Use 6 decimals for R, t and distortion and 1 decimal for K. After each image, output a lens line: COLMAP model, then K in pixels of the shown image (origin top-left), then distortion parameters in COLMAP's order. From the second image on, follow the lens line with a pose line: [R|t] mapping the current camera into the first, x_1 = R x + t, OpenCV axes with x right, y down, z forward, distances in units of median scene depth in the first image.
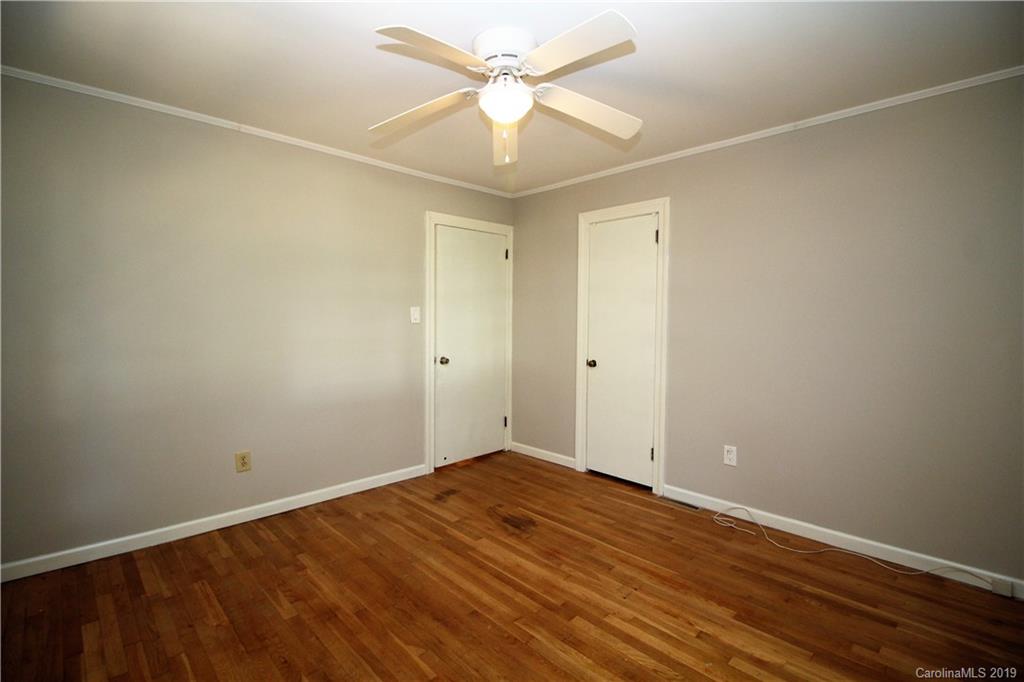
lens RADIAL K [[489.5, 0, 522.4], [0, 489.5, 342.2], [0, 0, 1]] dist [0.005214, -0.000187]
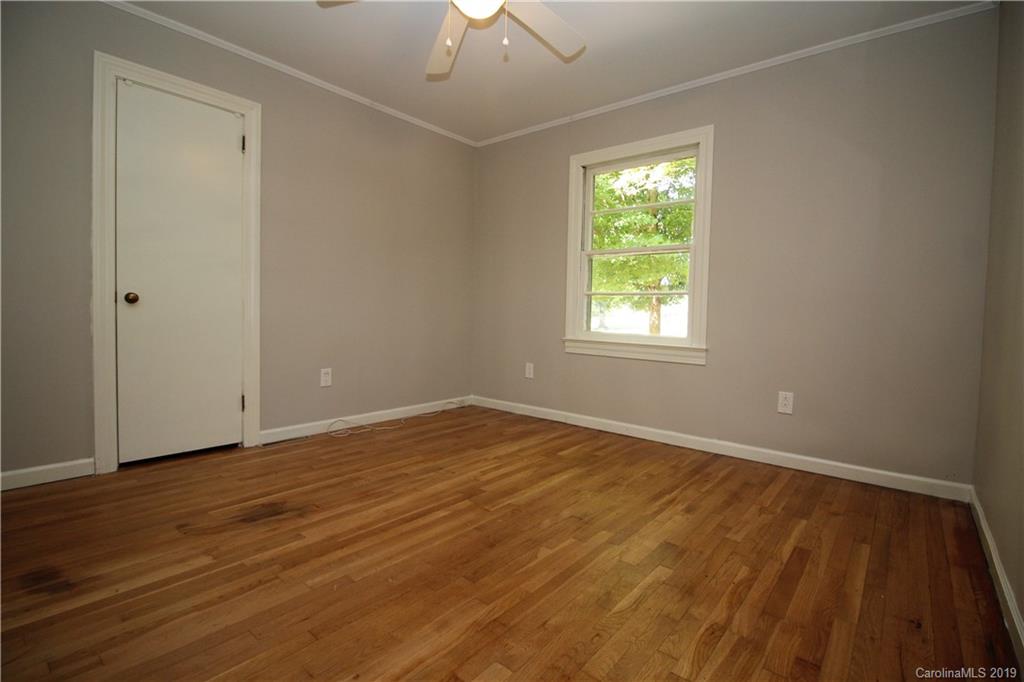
lens RADIAL K [[489.5, 0, 509.7], [0, 489.5, 341.7], [0, 0, 1]] dist [0.005214, -0.000187]
pose [[-0.114278, -0.061271, 0.991558, -0.764613], [0.029440, 0.997449, 0.065028, 0.100494], [-0.993012, 0.036623, -0.112183, 0.775398]]
